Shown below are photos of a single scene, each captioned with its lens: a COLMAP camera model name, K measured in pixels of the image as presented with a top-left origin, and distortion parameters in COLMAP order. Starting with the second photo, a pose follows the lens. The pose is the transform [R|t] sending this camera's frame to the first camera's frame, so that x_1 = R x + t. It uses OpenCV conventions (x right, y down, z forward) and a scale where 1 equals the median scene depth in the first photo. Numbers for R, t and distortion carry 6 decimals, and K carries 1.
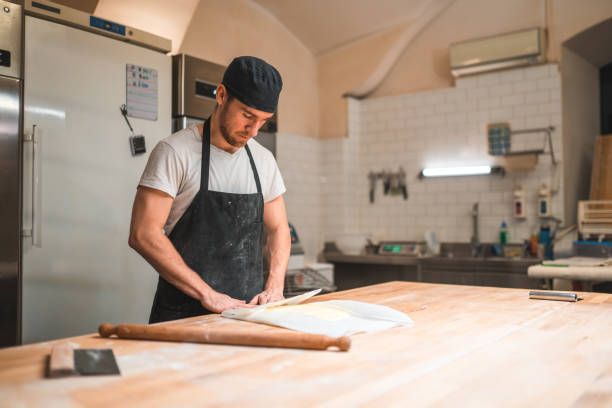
lens RADIAL K [[631.0, 0, 306.0], [0, 631.0, 204.0], [0, 0, 1]] dist [0.003415, 0.010648]
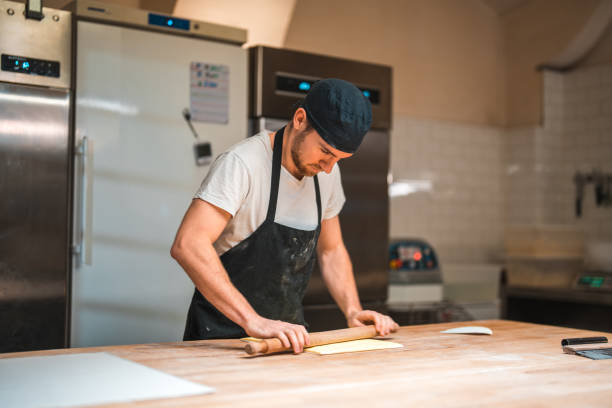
lens RADIAL K [[938.9, 0, 309.4], [0, 938.9, 203.1], [0, 0, 1]] dist [-0.122429, 1.331397]
pose [[0.951492, 0.004098, -0.307646, 0.231982], [-0.006644, 0.999952, -0.007226, -0.012173], [0.307602, 0.008919, 0.951473, -0.168109]]
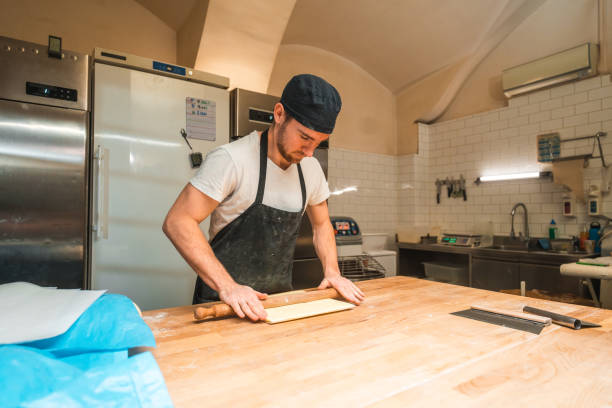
lens RADIAL K [[387.3, 0, 305.0], [0, 387.3, 207.1], [0, 0, 1]] dist [0.029896, -0.001714]
pose [[0.947815, -0.002010, -0.318815, 0.163792], [0.004248, 0.999971, 0.006327, -0.001196], [0.318793, -0.007351, 0.947796, 0.263160]]
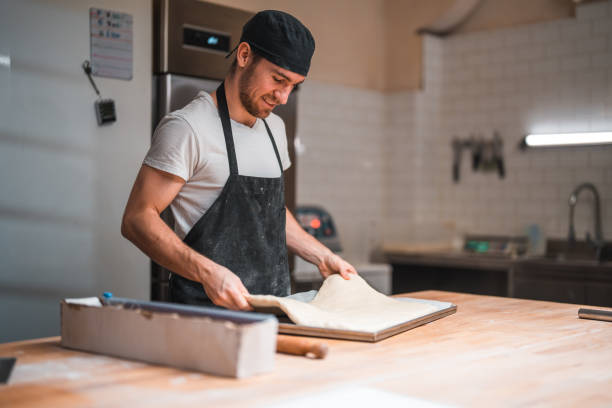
lens RADIAL K [[924.6, 0, 306.5], [0, 924.6, 210.8], [0, 0, 1]] dist [-0.115865, 1.315229]
pose [[0.992604, 0.012152, -0.120788, 0.103365], [-0.007561, 0.999234, 0.038393, -0.013088], [0.121162, -0.037196, 0.991936, -0.100742]]
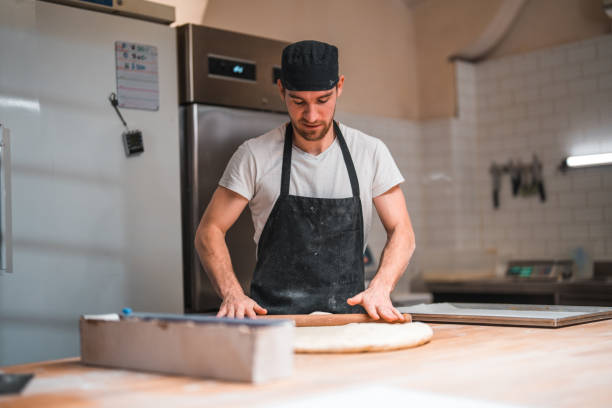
lens RADIAL K [[924.6, 0, 306.5], [0, 924.6, 210.8], [0, 0, 1]] dist [-0.115865, 1.315229]
pose [[0.984340, -0.036698, -0.172420, 0.120209], [0.034893, 0.999300, -0.013484, 0.012634], [0.172794, 0.007256, 0.984931, -0.086452]]
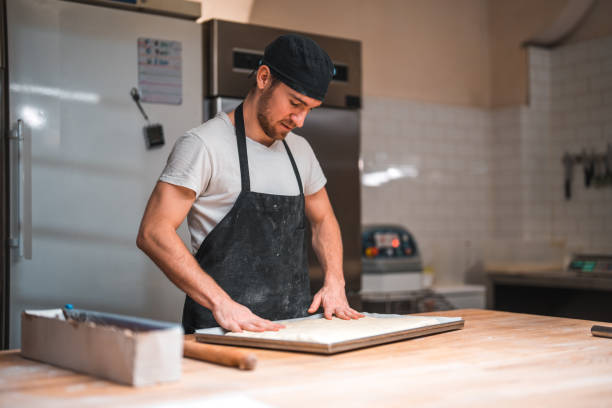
lens RADIAL K [[924.6, 0, 306.5], [0, 924.6, 210.8], [0, 0, 1]] dist [-0.115865, 1.315229]
pose [[0.948947, -0.011709, -0.315218, 0.248094], [0.015007, 0.999855, 0.008037, -0.002259], [0.315079, -0.012357, 0.948985, -0.064821]]
